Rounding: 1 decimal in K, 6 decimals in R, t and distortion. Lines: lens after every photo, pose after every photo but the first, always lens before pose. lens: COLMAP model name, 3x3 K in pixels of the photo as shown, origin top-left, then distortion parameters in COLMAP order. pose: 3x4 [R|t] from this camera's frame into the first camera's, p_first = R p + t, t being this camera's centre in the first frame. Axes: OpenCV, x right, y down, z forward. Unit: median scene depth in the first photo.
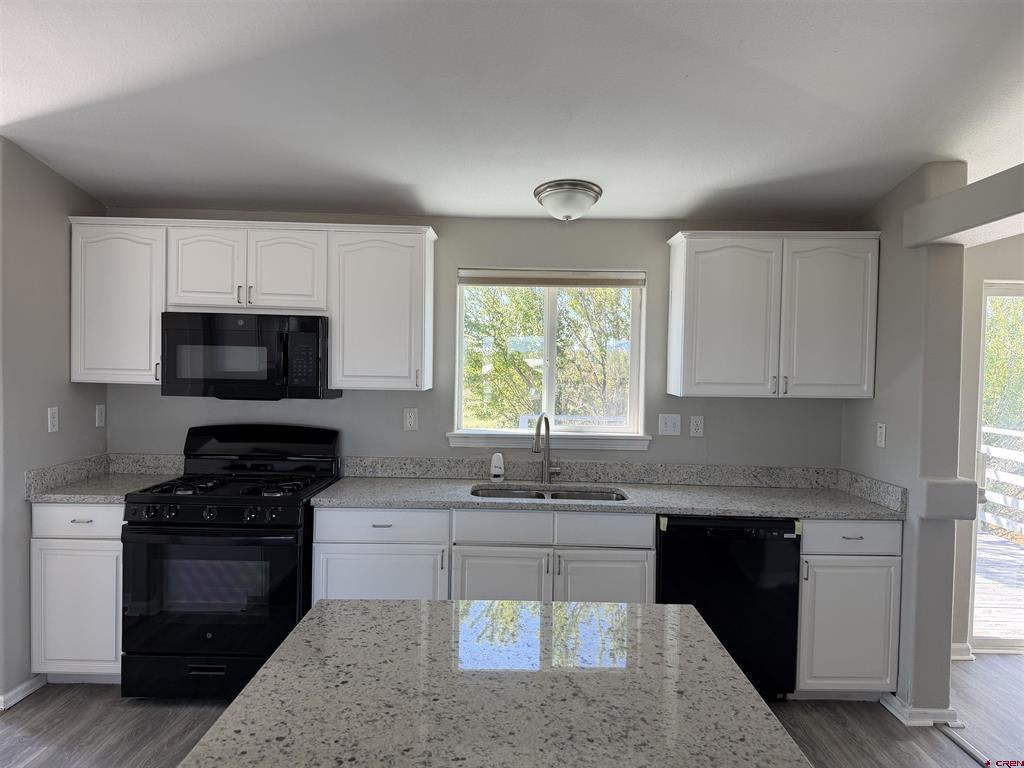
lens RADIAL K [[722.2, 0, 505.5], [0, 722.2, 392.4], [0, 0, 1]] dist [0.075111, -0.092731]
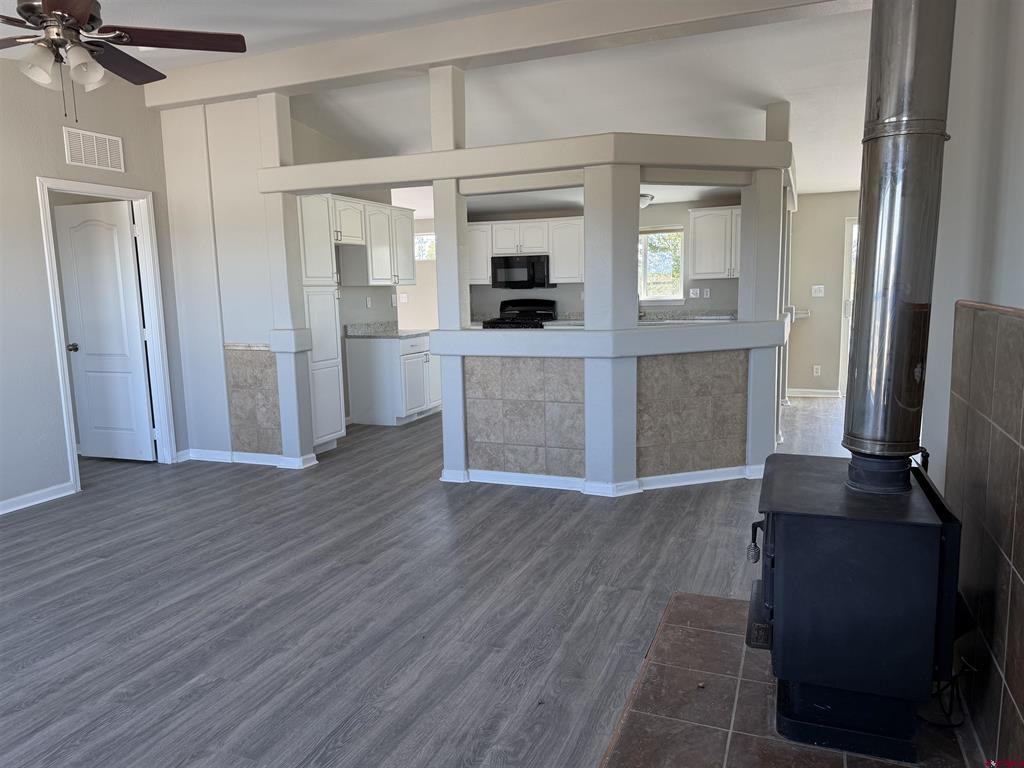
lens RADIAL K [[722.2, 0, 505.5], [0, 722.2, 392.4], [0, 0, 1]] dist [0.075111, -0.092731]
pose [[0.915471, 0.015624, -0.402081, 0.638746], [0.028817, 0.994135, 0.104239, 0.104992], [0.401352, -0.107015, 0.909651, -1.414269]]
